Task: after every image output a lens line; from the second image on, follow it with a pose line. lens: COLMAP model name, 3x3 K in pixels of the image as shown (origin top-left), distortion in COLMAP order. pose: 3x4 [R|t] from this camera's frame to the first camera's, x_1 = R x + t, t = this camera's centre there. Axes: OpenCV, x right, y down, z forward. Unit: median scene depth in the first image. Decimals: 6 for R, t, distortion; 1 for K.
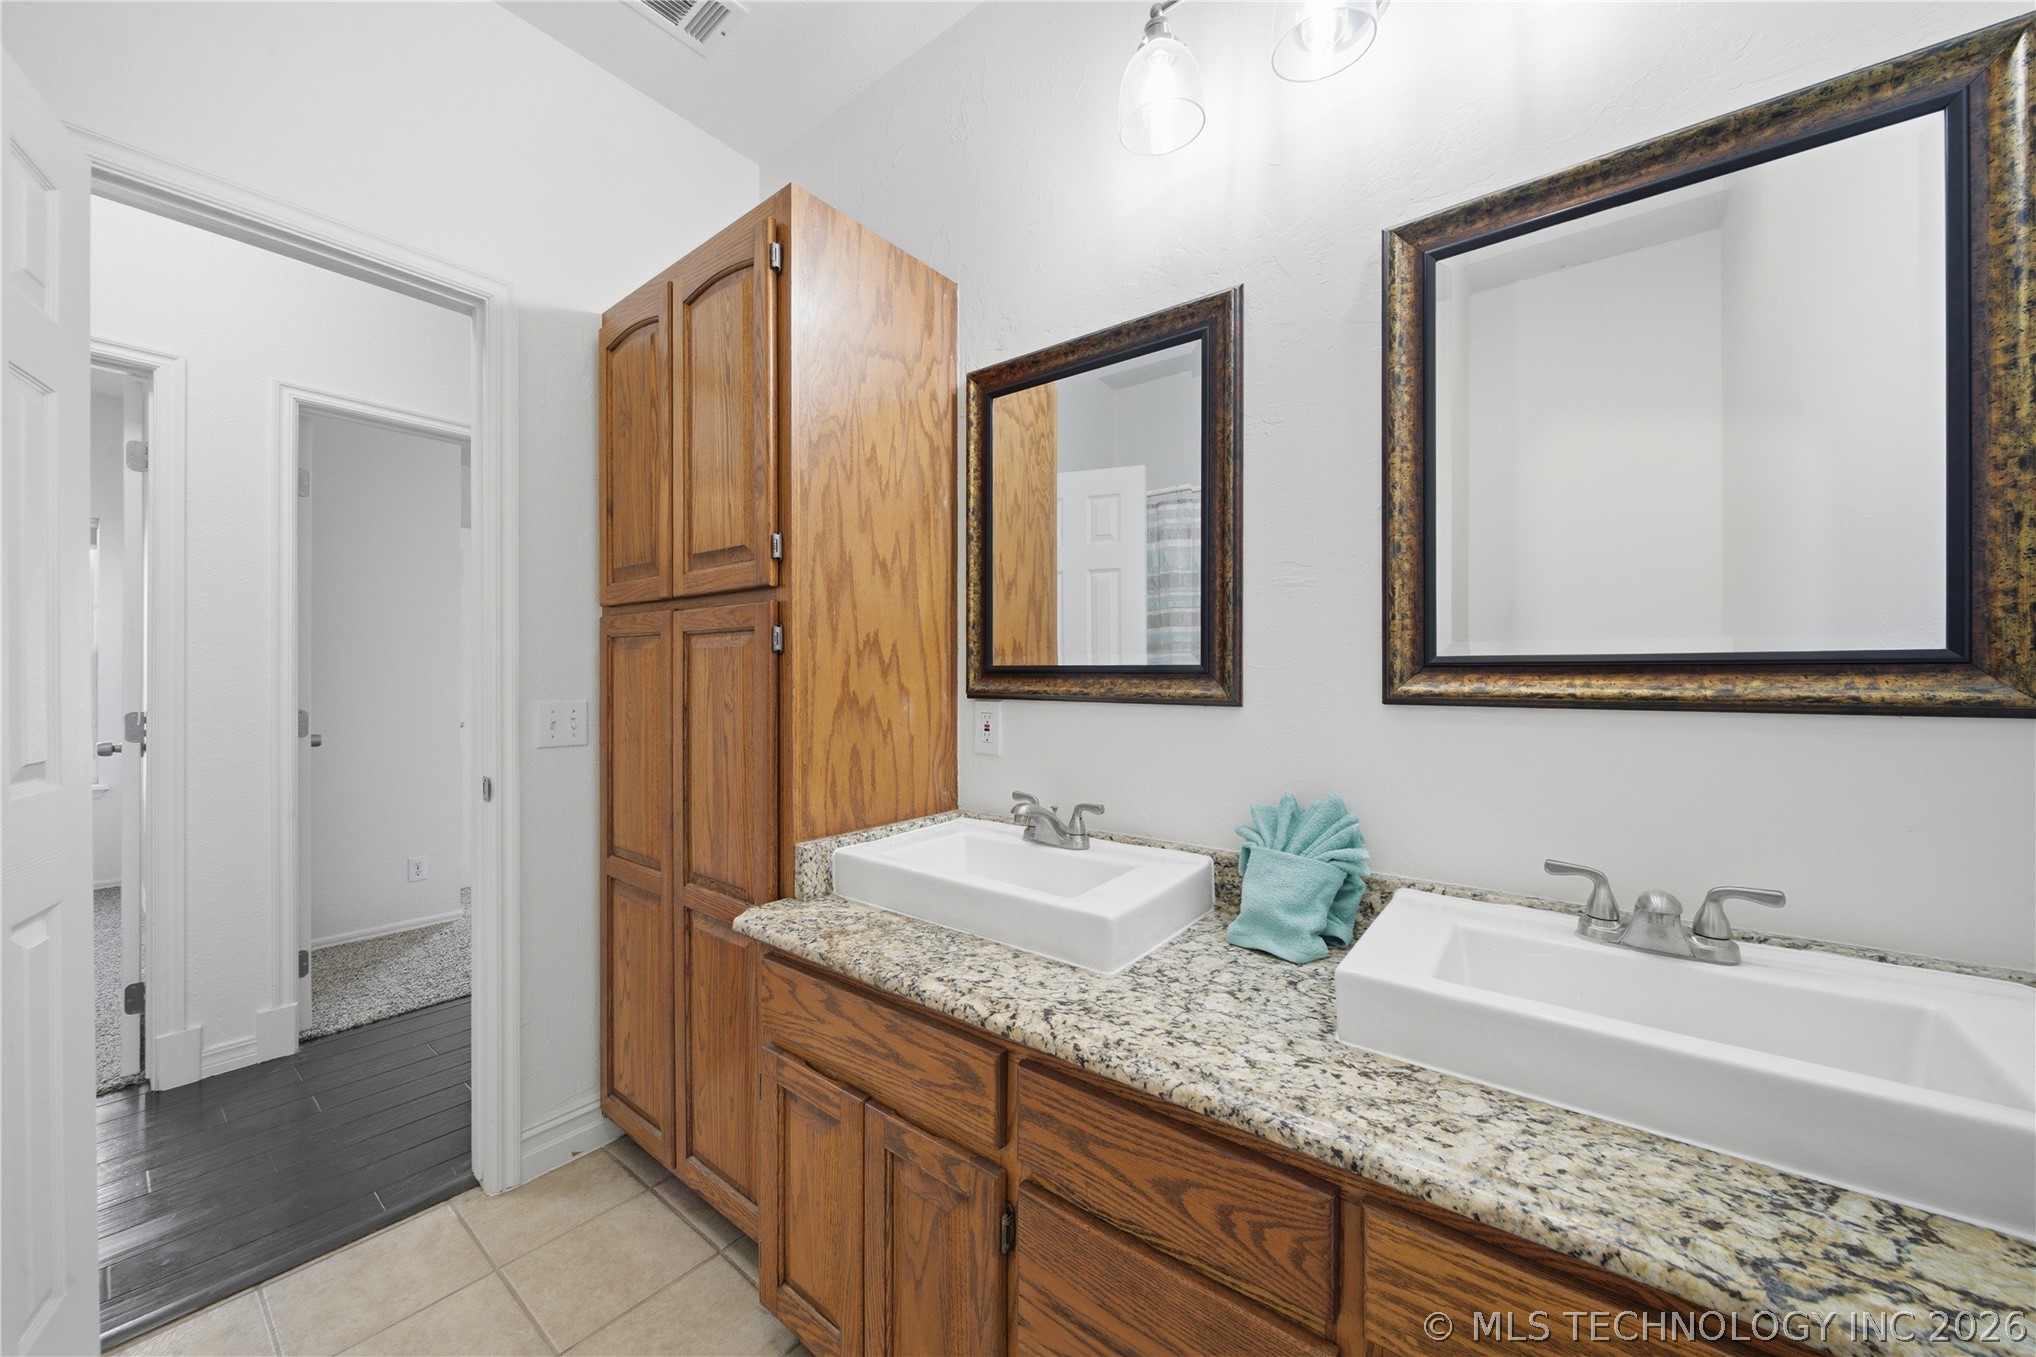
lens RADIAL K [[719.7, 0, 1019.5], [0, 719.7, 684.1], [0, 0, 1]] dist [0.001935, -0.002475]
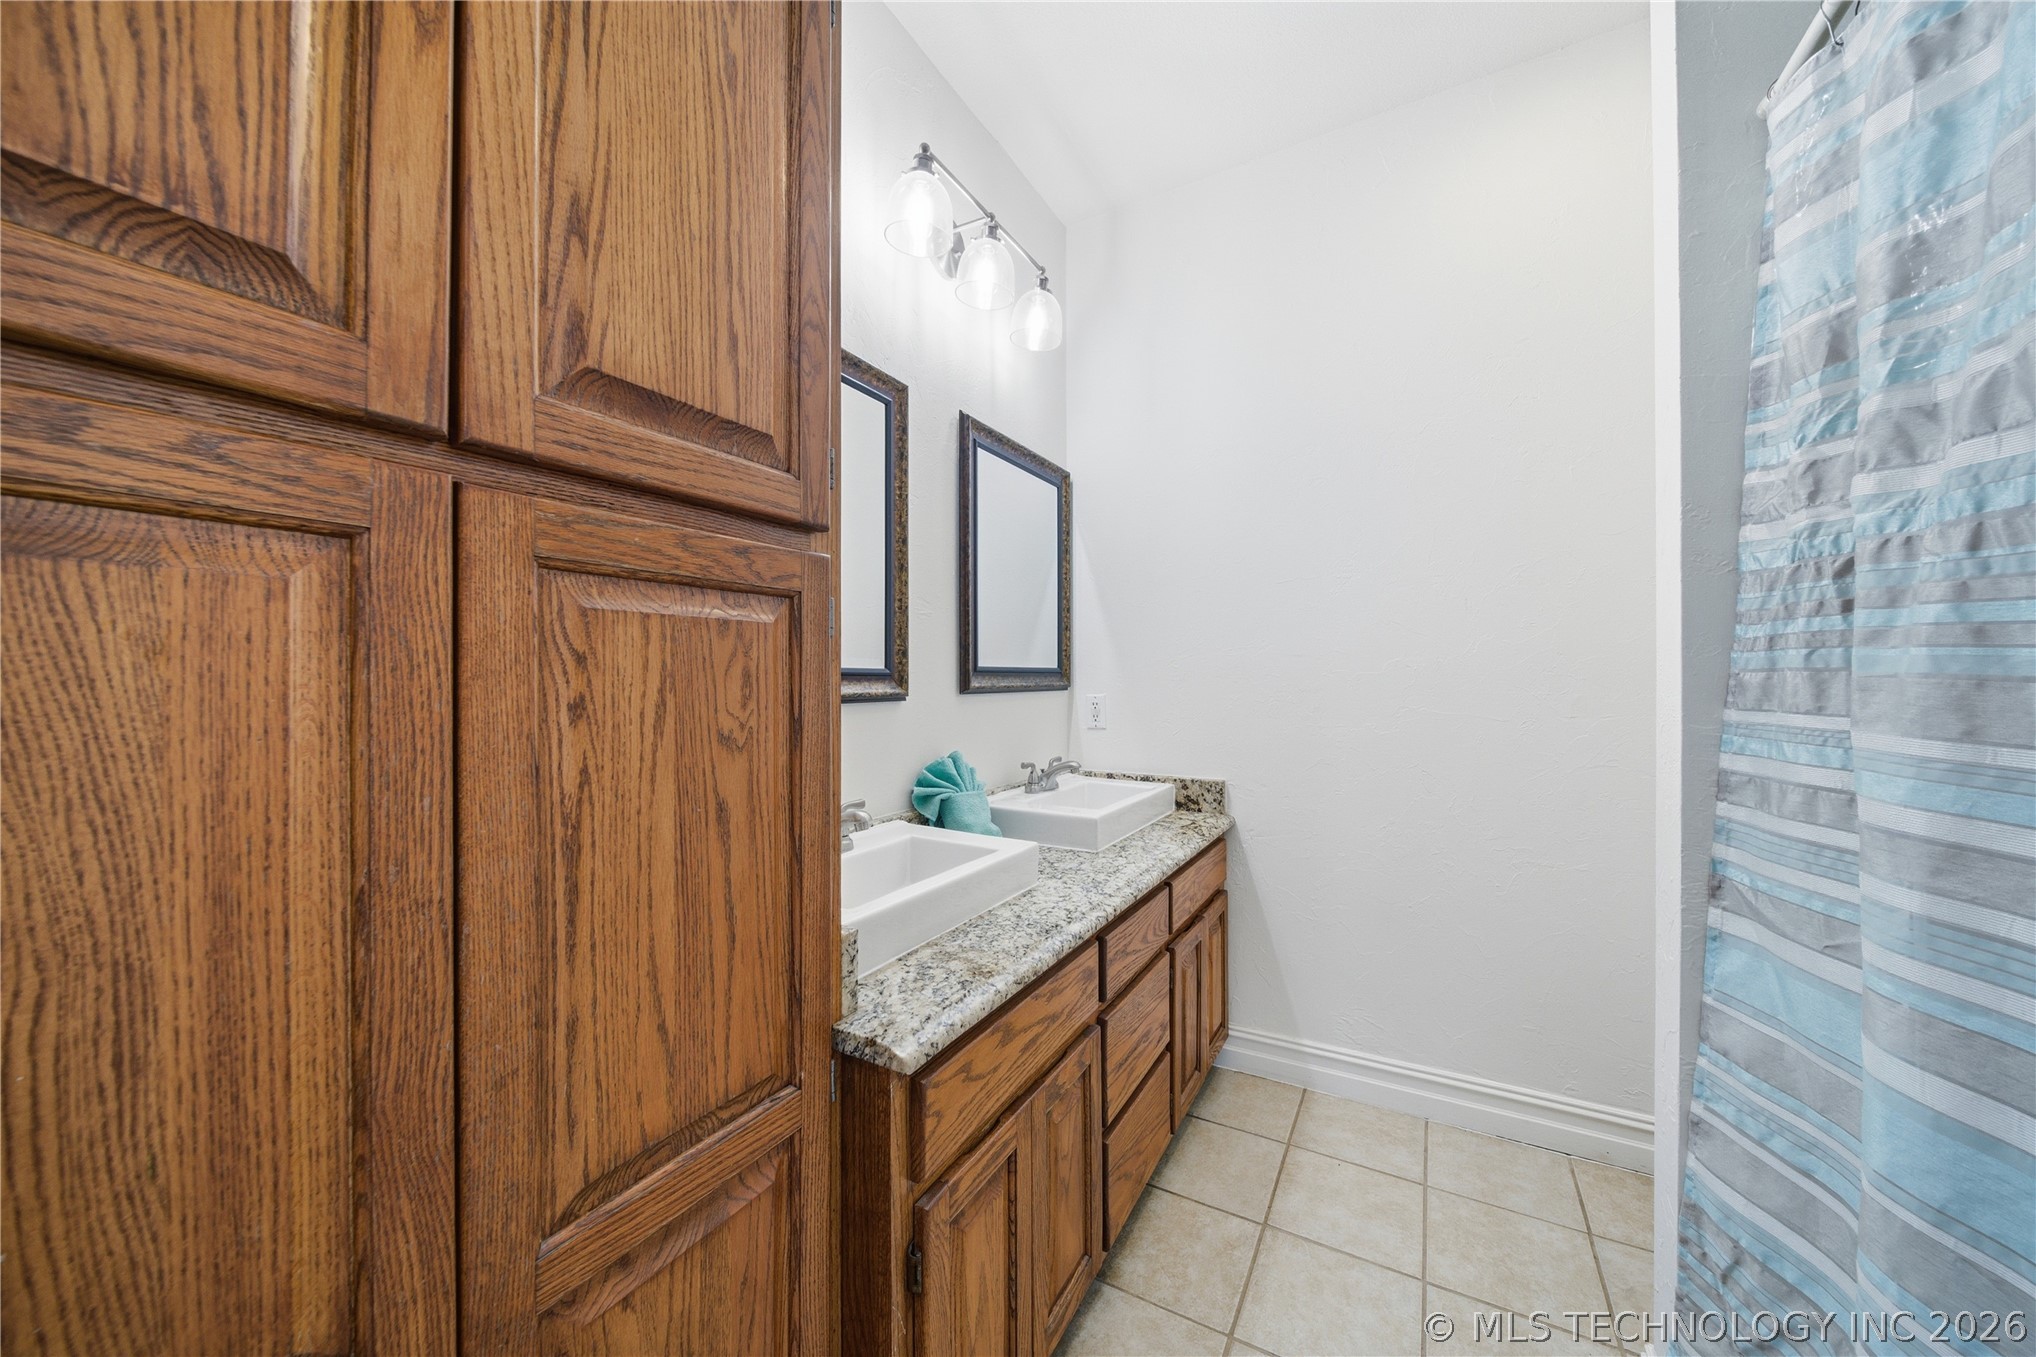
lens RADIAL K [[719.7, 0, 1019.5], [0, 719.7, 684.1], [0, 0, 1]] dist [0.001935, -0.002475]
pose [[-0.141933, -0.011053, 0.989815, -1.135112], [0.006507, 0.999906, 0.012099, -0.015029], [-0.989855, 0.008158, -0.141848, 1.076425]]
